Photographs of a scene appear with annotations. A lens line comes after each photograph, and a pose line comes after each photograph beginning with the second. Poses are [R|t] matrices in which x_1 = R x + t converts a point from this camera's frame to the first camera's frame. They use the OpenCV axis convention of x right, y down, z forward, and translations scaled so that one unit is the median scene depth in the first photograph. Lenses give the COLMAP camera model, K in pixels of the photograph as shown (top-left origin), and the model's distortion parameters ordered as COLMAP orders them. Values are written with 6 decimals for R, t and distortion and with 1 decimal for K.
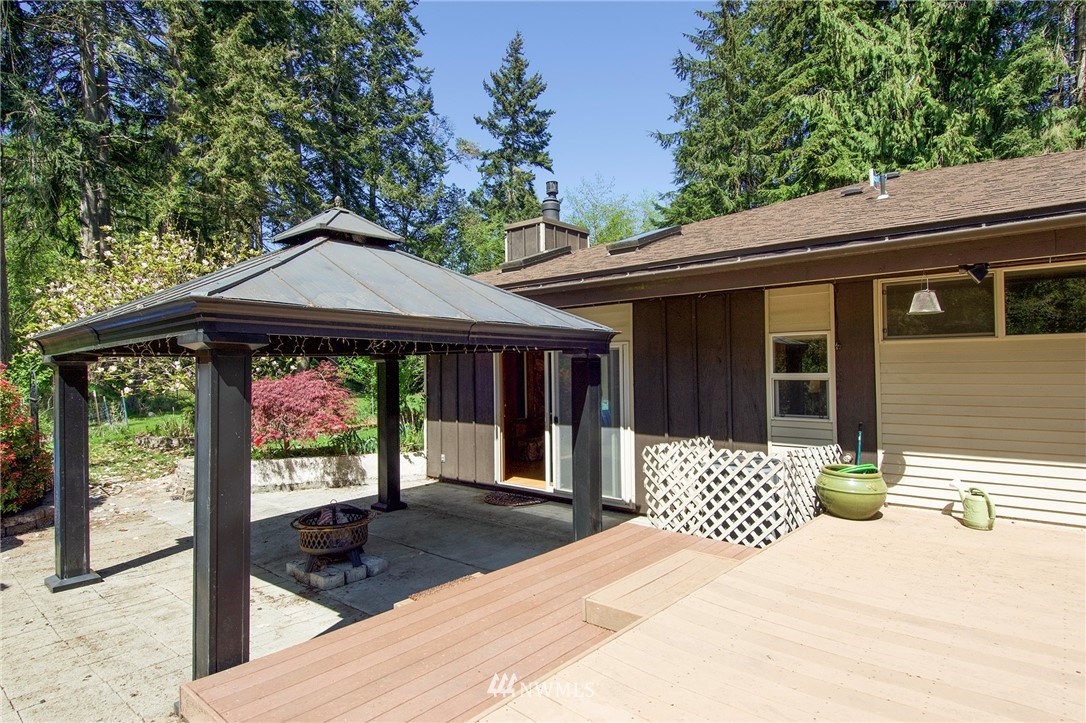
lens RADIAL K [[596.3, 0, 557.8], [0, 596.3, 355.8], [0, 0, 1]] dist [0.042605, -0.032135]
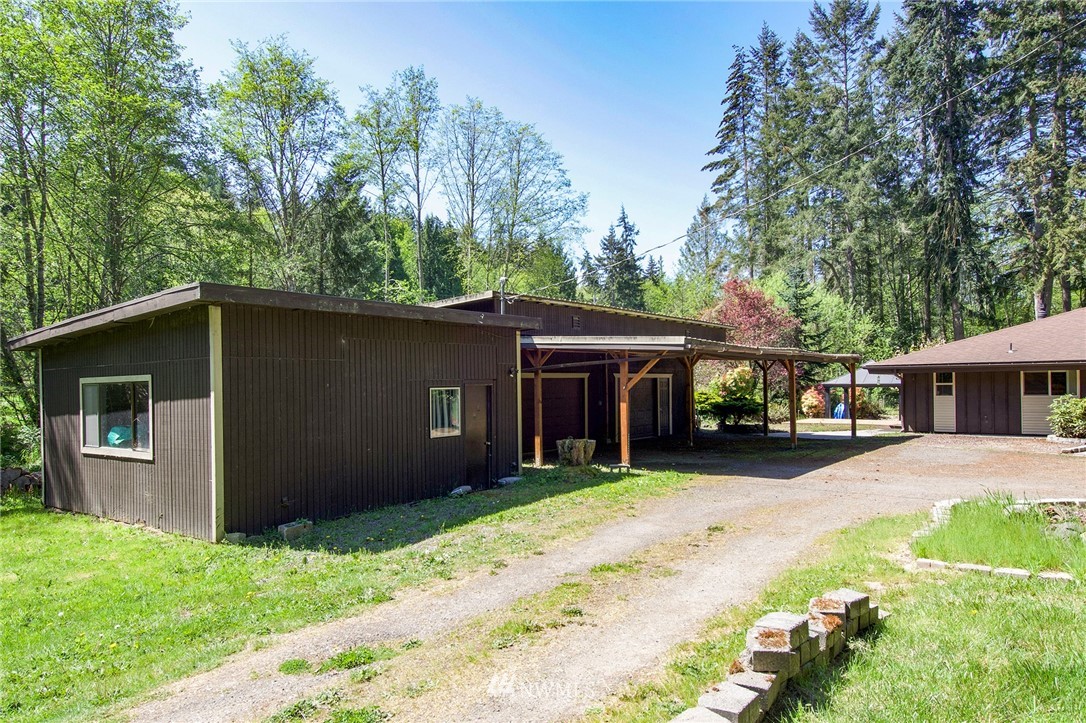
lens RADIAL K [[691.2, 0, 547.0], [0, 691.2, 389.5], [0, 0, 1]] dist [0.000253, -0.004521]
pose [[0.033303, 0.019054, -0.999264, 2.884554], [0.030822, 0.999323, 0.020083, -0.100239], [0.998970, -0.031468, 0.032693, -1.056235]]
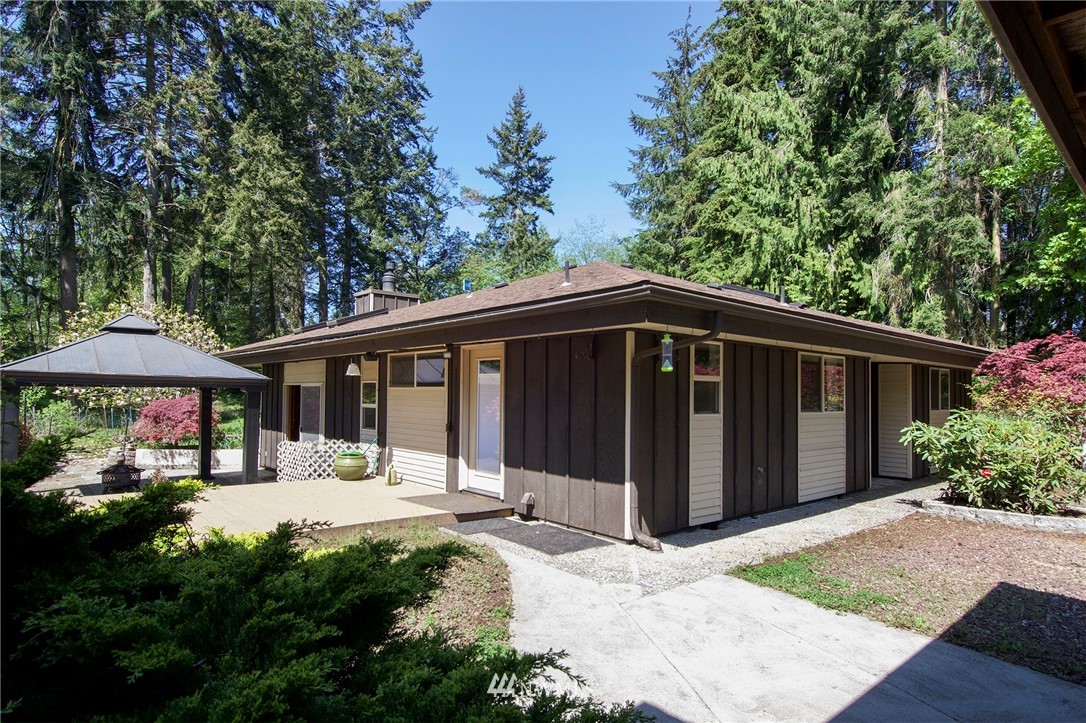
lens RADIAL K [[605.8, 0, 530.5], [0, 605.8, 378.6], [0, 0, 1]] dist [0.039390, -0.051570]
pose [[0.986543, 0.019954, -0.162282, 0.645938], [-0.020781, 0.999778, -0.003402, -0.027709], [0.162178, 0.006729, 0.986739, -0.386460]]
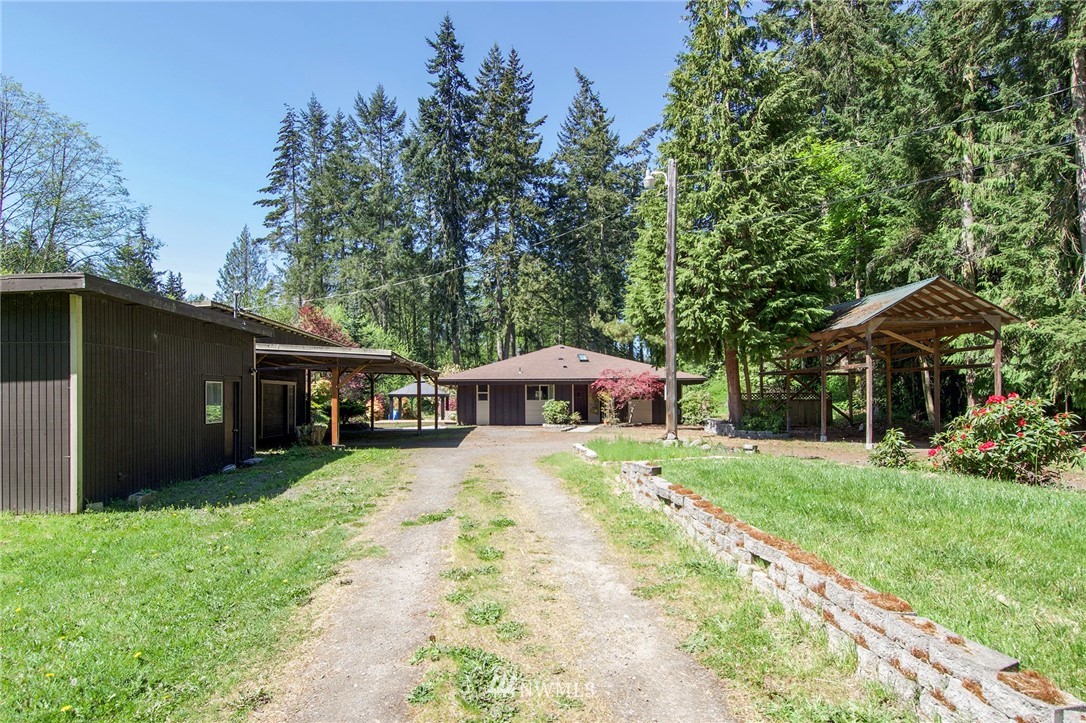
lens RADIAL K [[605.8, 0, 530.5], [0, 605.8, 378.6], [0, 0, 1]] dist [0.039390, -0.051570]
pose [[0.678096, -0.015280, -0.734815, 3.010725], [0.012845, 0.999878, -0.008938, -0.073943], [0.734861, -0.003378, 0.678209, -1.515839]]
